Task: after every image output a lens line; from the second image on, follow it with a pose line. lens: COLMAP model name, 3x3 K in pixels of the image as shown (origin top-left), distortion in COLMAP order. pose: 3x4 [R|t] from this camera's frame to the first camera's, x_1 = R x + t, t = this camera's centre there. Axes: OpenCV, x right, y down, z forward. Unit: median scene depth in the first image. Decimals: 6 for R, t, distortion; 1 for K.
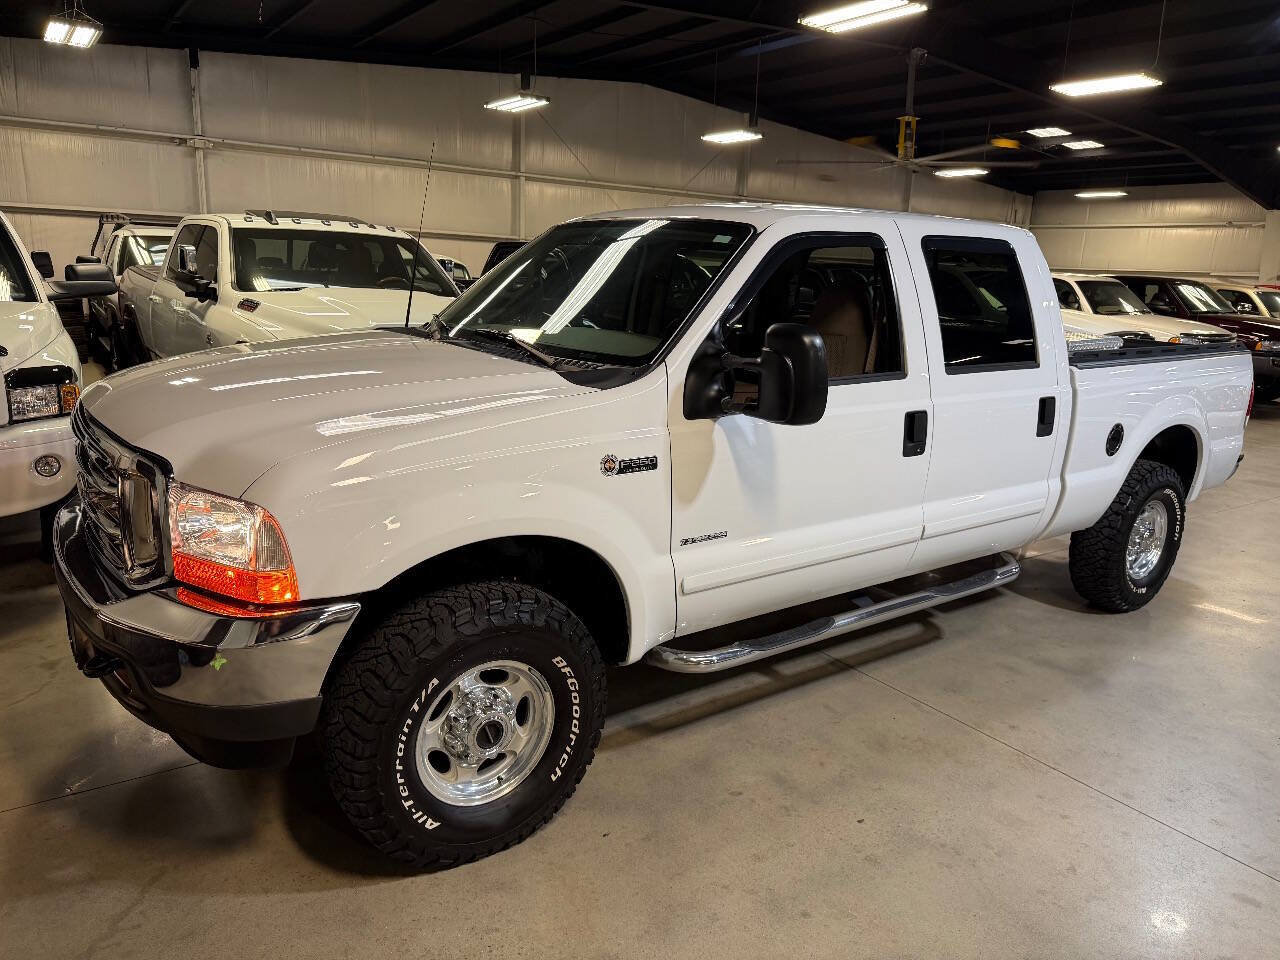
lens RADIAL K [[921.0, 0, 642.0], [0, 921.0, 489.1], [0, 0, 1]] dist [0.006419, -0.009622]
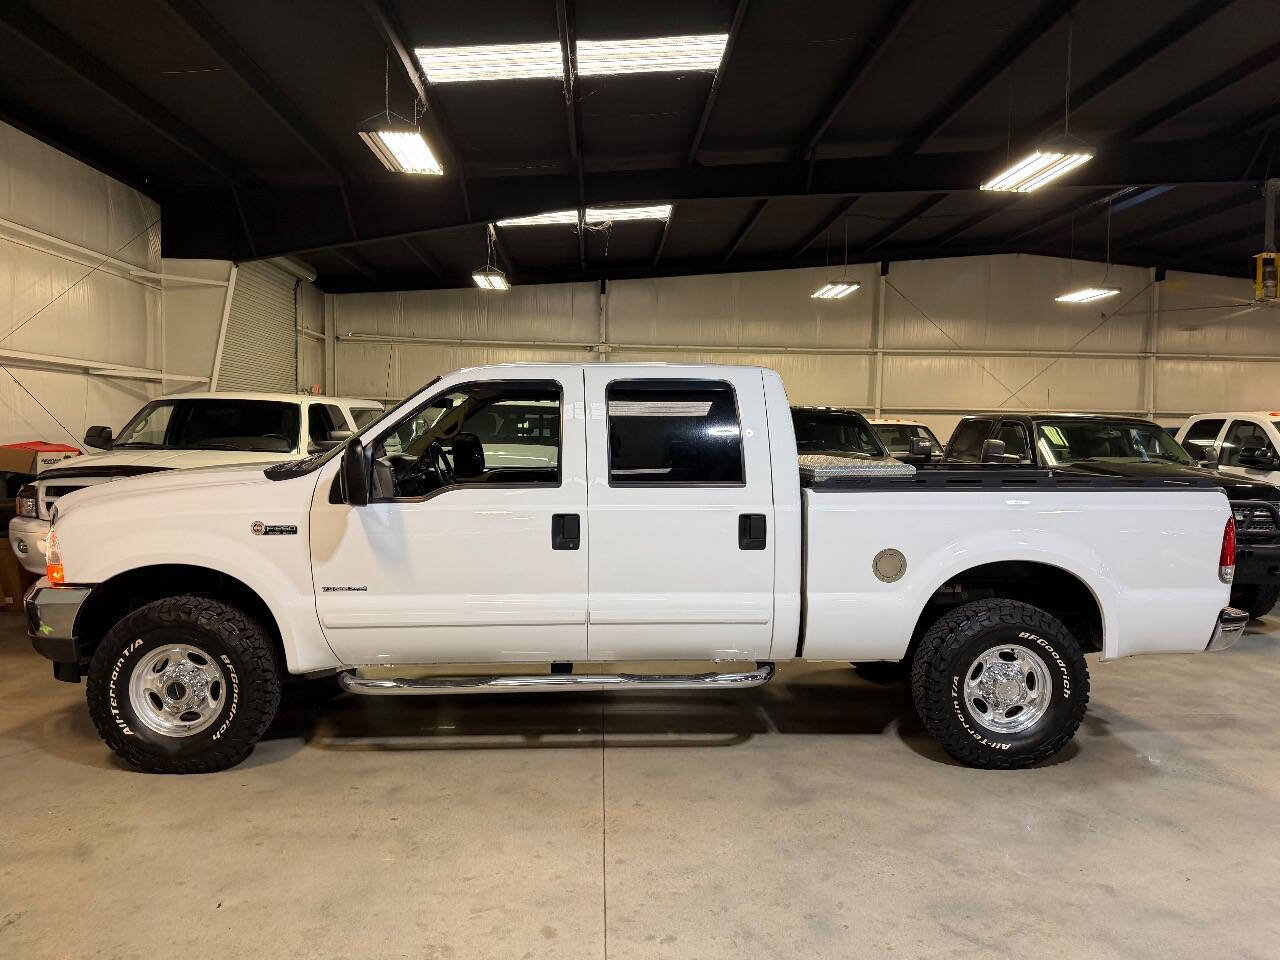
lens RADIAL K [[921.0, 0, 642.0], [0, 921.0, 489.1], [0, 0, 1]] dist [0.006419, -0.009622]
pose [[0.835870, 0.004569, -0.548908, 0.877716], [-0.109031, 0.981423, -0.157862, 0.054521], [0.537990, 0.191800, 0.820840, 0.031497]]
